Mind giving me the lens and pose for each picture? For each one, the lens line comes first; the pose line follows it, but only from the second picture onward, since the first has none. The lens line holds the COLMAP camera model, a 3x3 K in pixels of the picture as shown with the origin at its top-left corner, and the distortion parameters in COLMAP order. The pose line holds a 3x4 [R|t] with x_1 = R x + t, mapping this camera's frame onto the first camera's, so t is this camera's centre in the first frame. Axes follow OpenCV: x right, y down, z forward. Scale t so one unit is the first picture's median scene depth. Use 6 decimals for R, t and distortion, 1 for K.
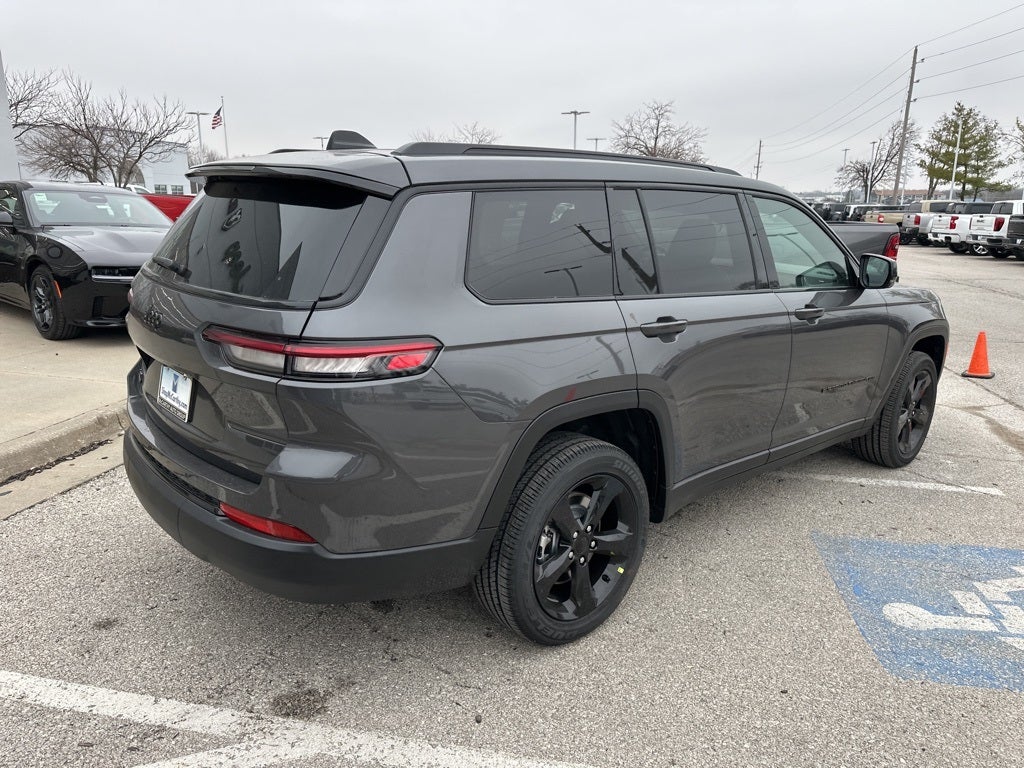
lens RADIAL K [[717.9, 0, 511.1], [0, 717.9, 378.3], [0, 0, 1]] dist [0.041757, -0.045392]
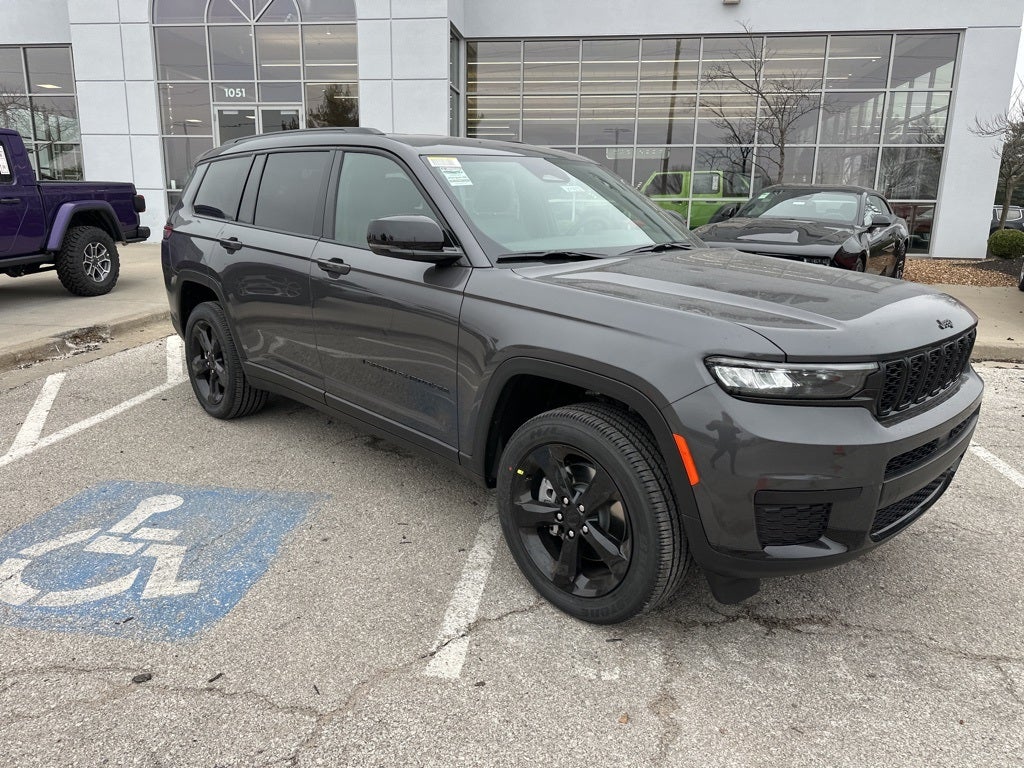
lens RADIAL K [[719.9, 0, 511.0], [0, 719.9, 381.3], [0, 0, 1]] dist [0.032377, -0.034849]
pose [[0.041996, 0.223336, -0.973836, 1.723351], [-0.250711, 0.945866, 0.206109, -0.250401], [0.967151, 0.235495, 0.095716, 1.432399]]
